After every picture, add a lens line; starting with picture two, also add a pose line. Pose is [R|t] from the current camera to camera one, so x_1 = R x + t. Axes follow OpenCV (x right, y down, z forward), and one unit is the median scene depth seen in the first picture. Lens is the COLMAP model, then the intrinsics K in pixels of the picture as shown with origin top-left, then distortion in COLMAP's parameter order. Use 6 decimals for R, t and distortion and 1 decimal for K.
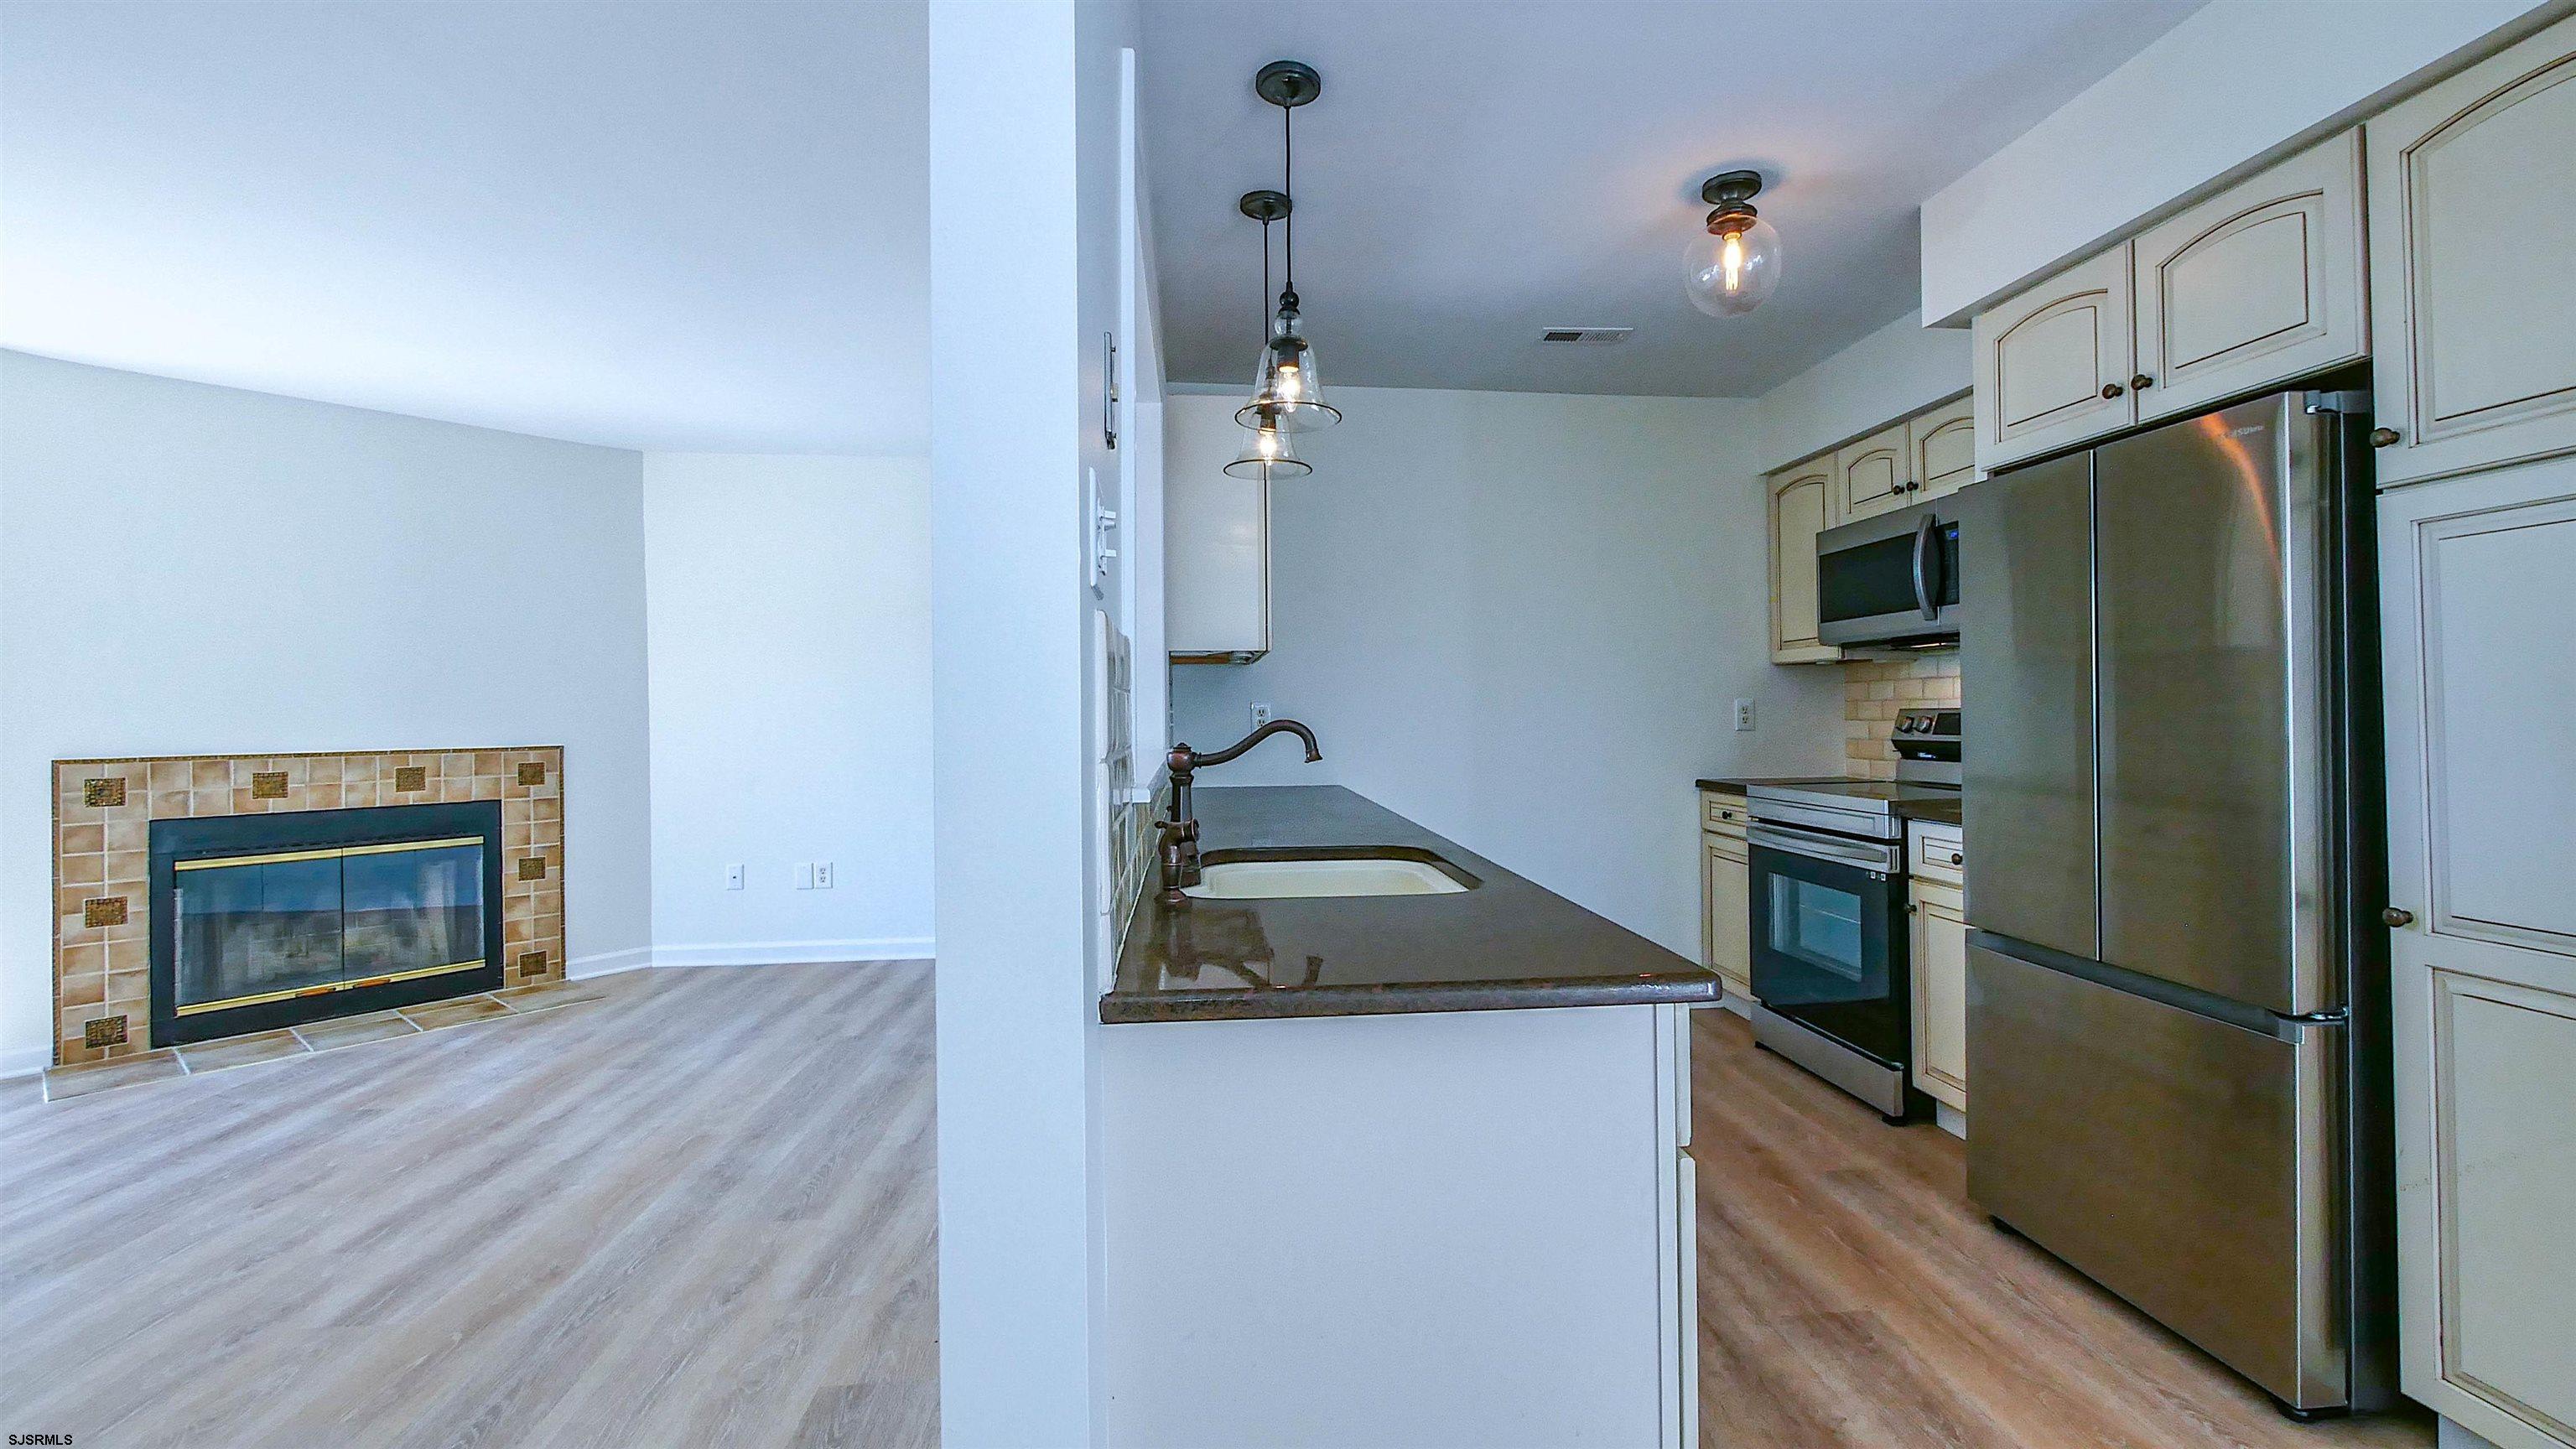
lens RADIAL K [[1062.7, 0, 1301.5], [0, 1062.7, 707.2], [0, 0, 1]] dist [-0.001818, -0.000624]
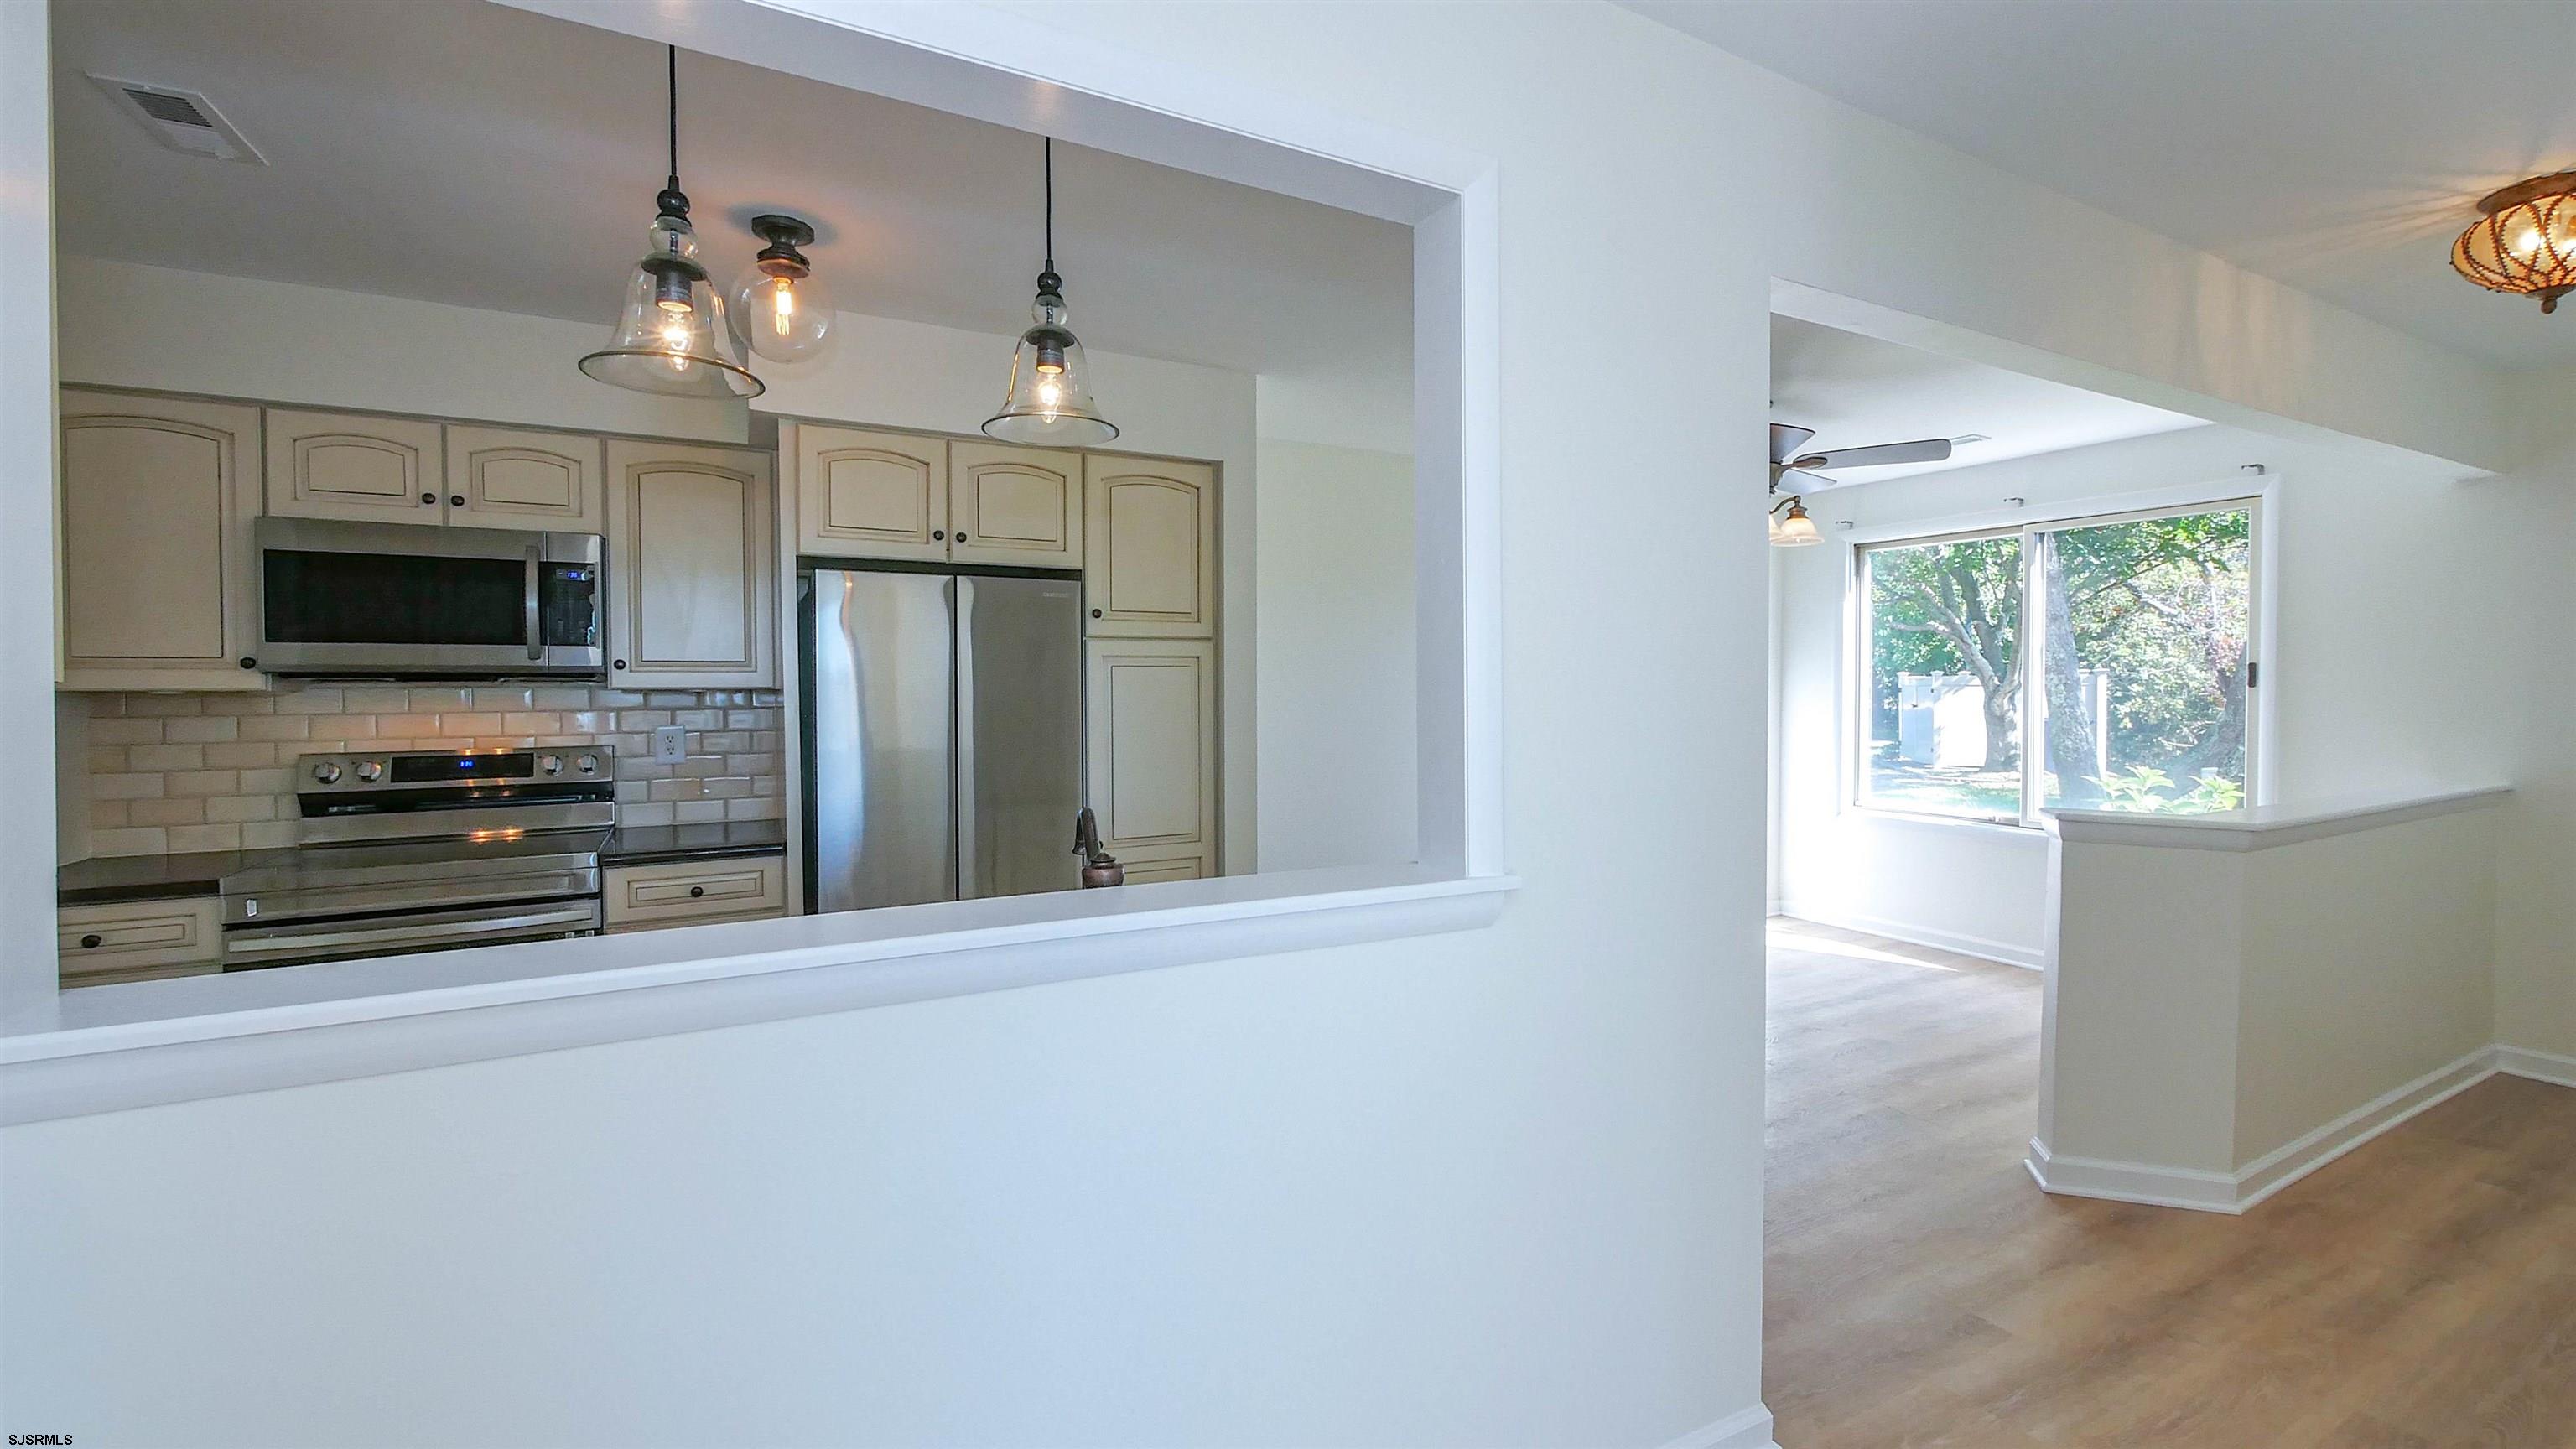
lens RADIAL K [[1058.9, 0, 1293.8], [0, 1058.9, 701.8], [0, 0, 1]] dist [-0.004466, -0.000547]
pose [[-0.381507, -0.001892, 0.924364, -0.467316], [0.002003, 0.999994, 0.002874, -0.040053], [-0.924364, 0.002948, -0.381501, 0.648785]]
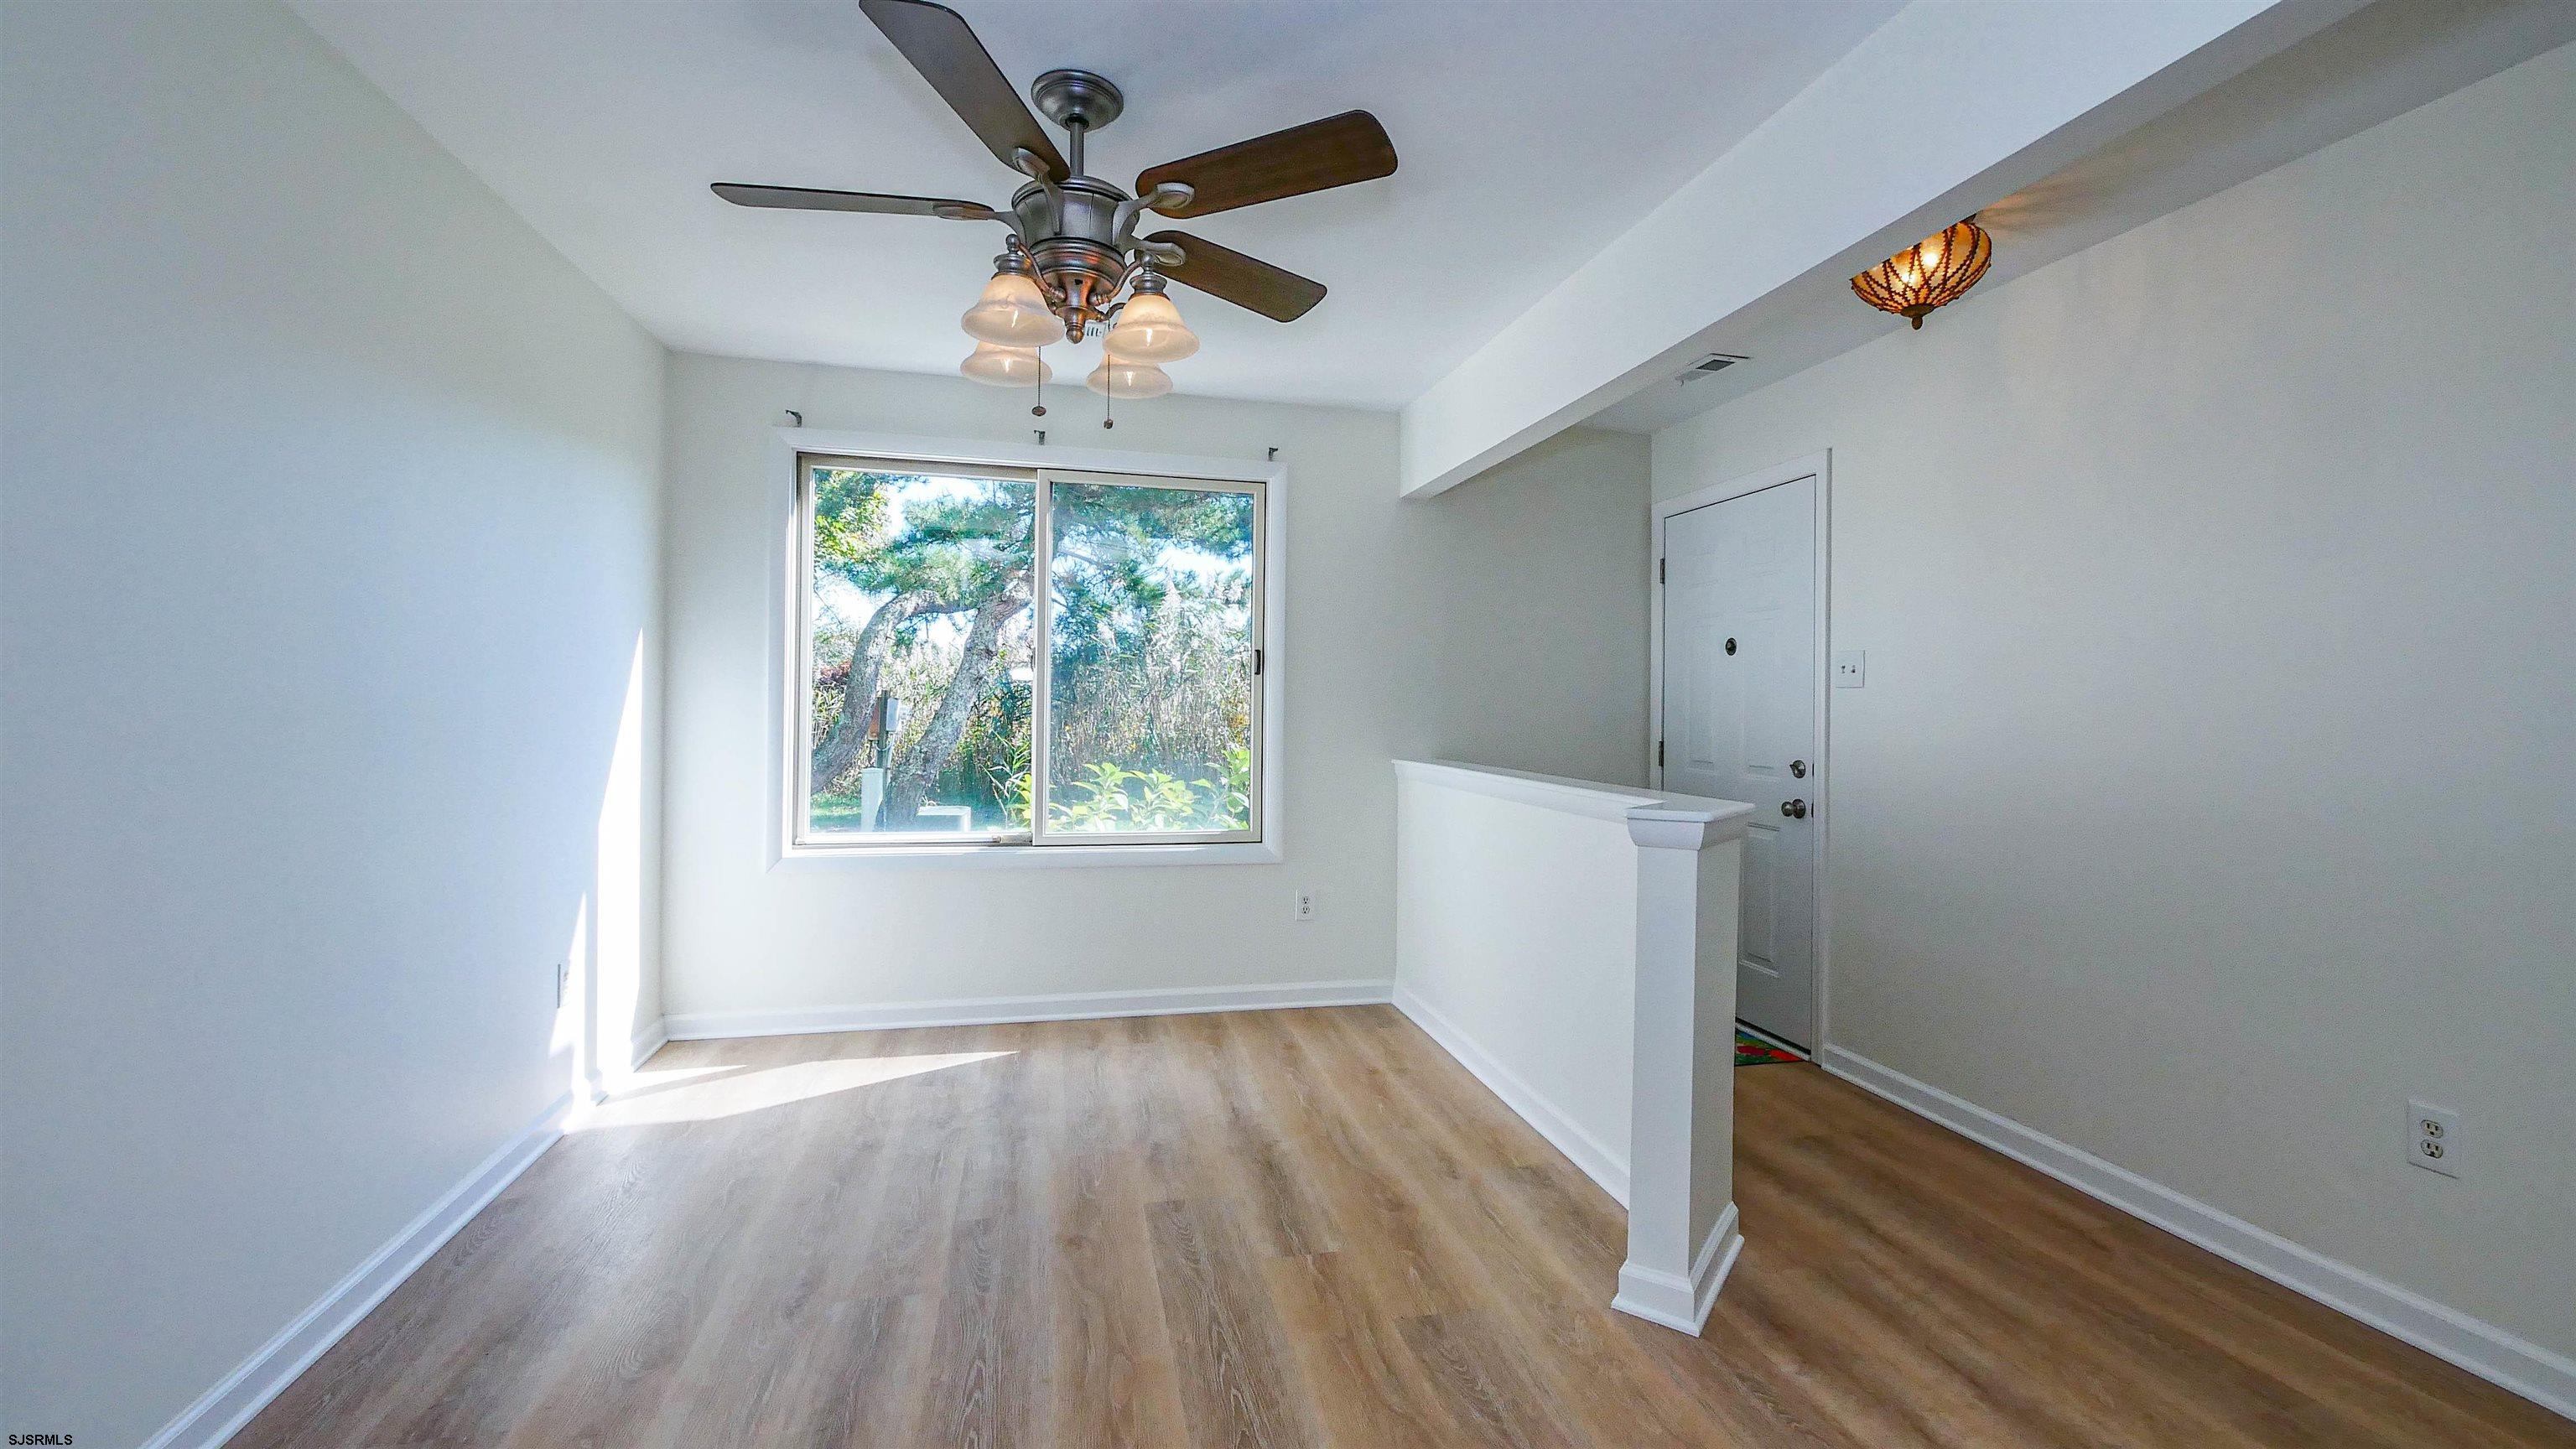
lens RADIAL K [[1060.2, 0, 1293.4], [0, 1060.2, 707.9], [0, 0, 1]] dist [-0.006908, 0.000623]
pose [[-0.991588, 0.002999, -0.129396, 0.326692], [0.003251, 0.999993, -0.001737, -0.010711], [0.129390, -0.002143, -0.991591, 0.372606]]
